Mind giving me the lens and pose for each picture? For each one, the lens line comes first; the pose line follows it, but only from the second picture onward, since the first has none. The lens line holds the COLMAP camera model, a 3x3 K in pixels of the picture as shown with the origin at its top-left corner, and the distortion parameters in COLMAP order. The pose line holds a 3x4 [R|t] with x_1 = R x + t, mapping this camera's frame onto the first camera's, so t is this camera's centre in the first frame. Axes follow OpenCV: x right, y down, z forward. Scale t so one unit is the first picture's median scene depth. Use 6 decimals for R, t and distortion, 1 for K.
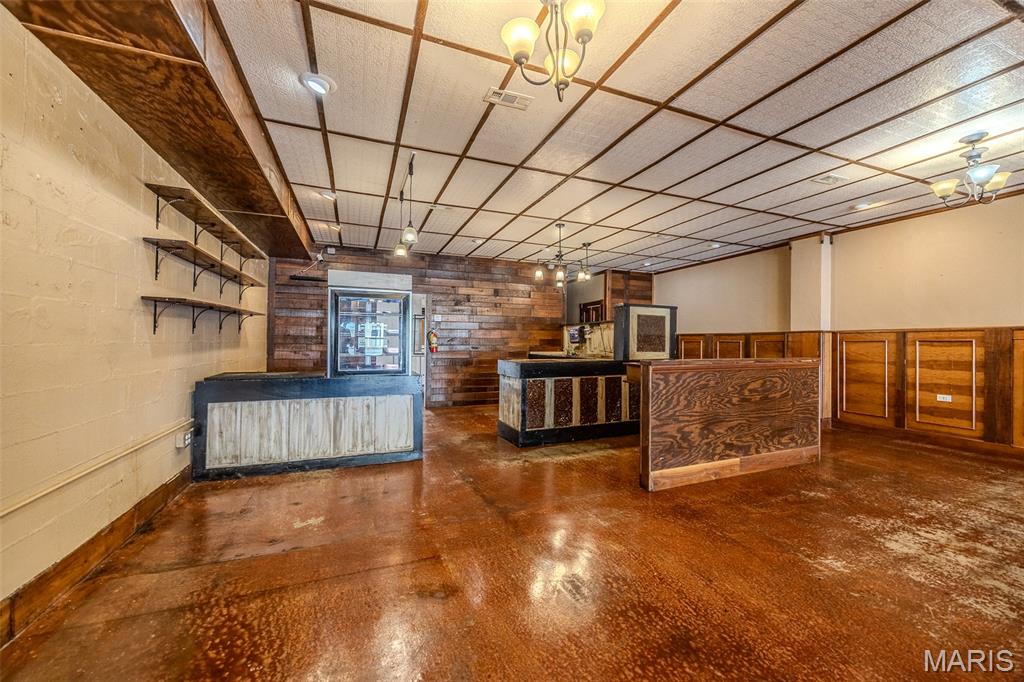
lens RADIAL K [[389.0, 0, 512.5], [0, 389.0, 339.8], [0, 0, 1]] dist [-0.002500, 0.000130]
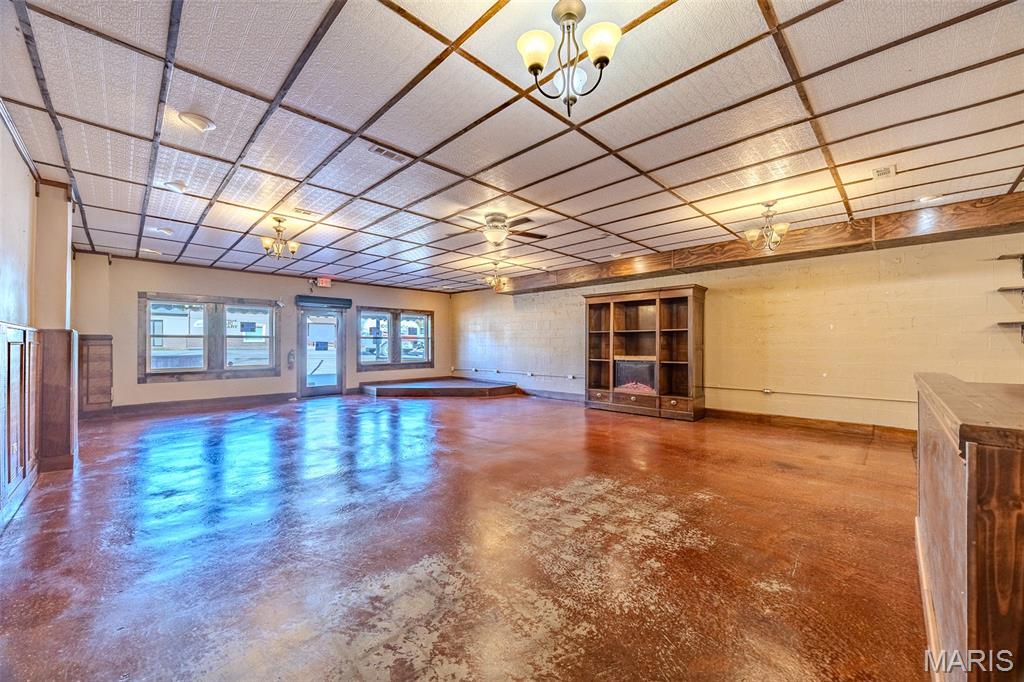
lens RADIAL K [[389.0, 0, 510.5], [0, 389.0, 342.6], [0, 0, 1]] dist [-0.002500, 0.000130]
pose [[-0.921550, -0.007646, -0.388184, 1.105897], [-0.002341, 0.999897, -0.014136, 0.009722], [0.388252, -0.012118, -0.921474, 1.107378]]
